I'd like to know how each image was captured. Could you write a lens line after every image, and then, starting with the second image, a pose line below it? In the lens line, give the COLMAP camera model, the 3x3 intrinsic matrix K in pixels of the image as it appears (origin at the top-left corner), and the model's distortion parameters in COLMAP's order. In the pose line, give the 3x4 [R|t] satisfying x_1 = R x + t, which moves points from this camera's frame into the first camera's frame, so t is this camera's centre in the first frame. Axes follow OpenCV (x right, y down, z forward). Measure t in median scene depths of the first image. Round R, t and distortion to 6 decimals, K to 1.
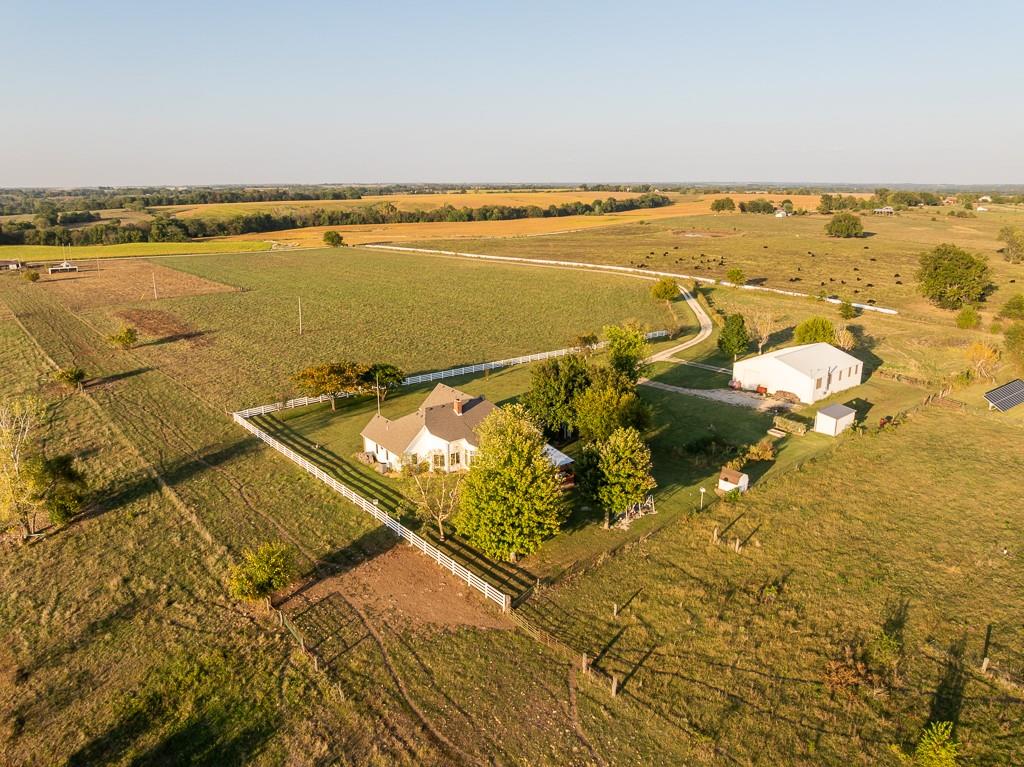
lens RADIAL K [[707.9, 0, 516.2], [0, 707.9, 382.9], [0, 0, 1]] dist [-0.037122, 0.003546]
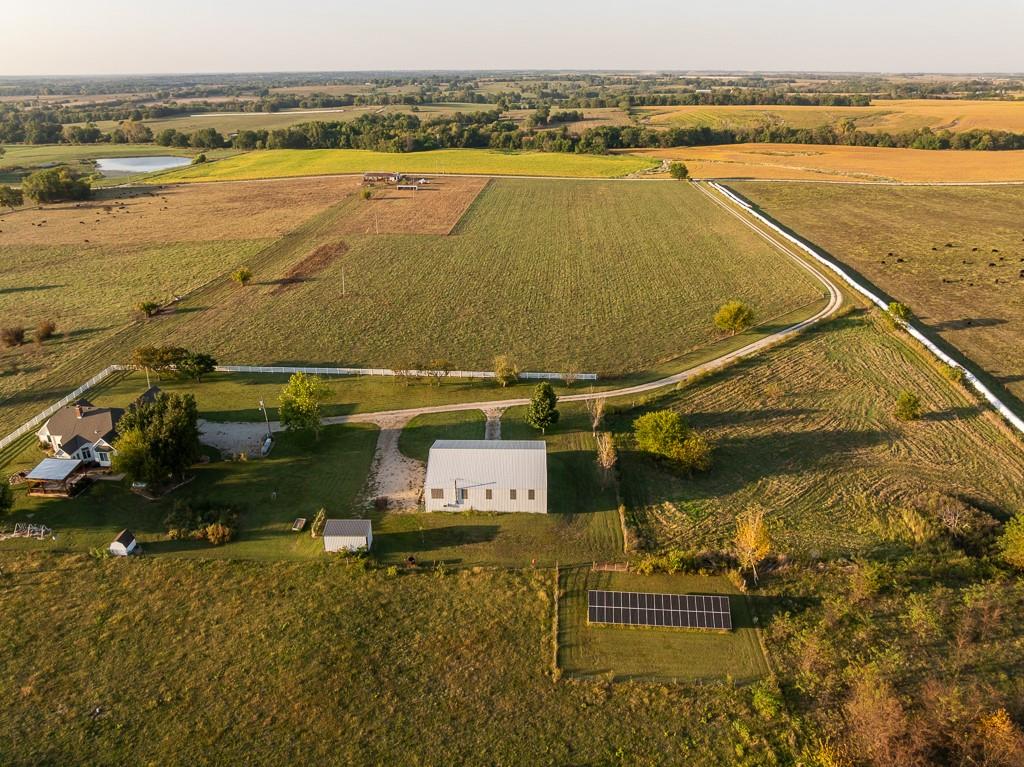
lens RADIAL K [[707.9, 0, 516.2], [0, 707.9, 382.9], [0, 0, 1]] dist [-0.037122, 0.003546]
pose [[0.763498, 0.263104, -0.589786, 0.115324], [-0.180195, 0.963769, 0.196670, -0.037960], [0.620162, -0.043880, 0.783246, 0.042341]]
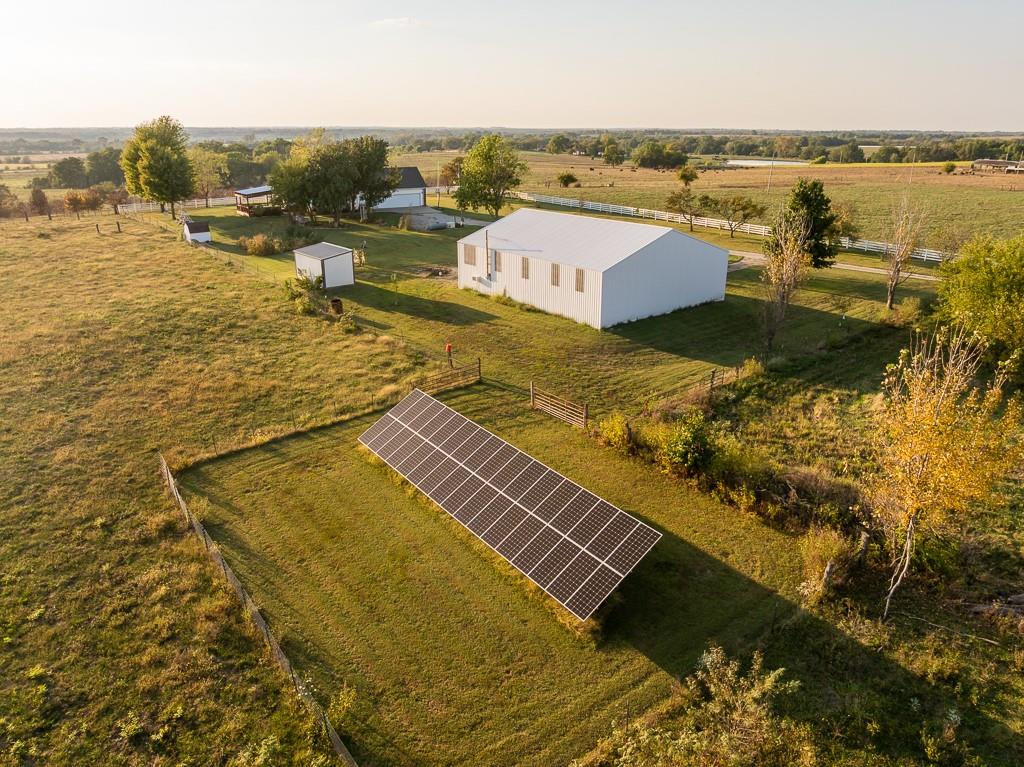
lens RADIAL K [[707.9, 0, 516.2], [0, 707.9, 382.9], [0, 0, 1]] dist [-0.037122, 0.003546]
pose [[-0.003554, 0.345844, -0.938285, 0.111525], [-0.271279, 0.902772, 0.333782, -0.010963], [0.962494, 0.255724, 0.090612, 0.118388]]
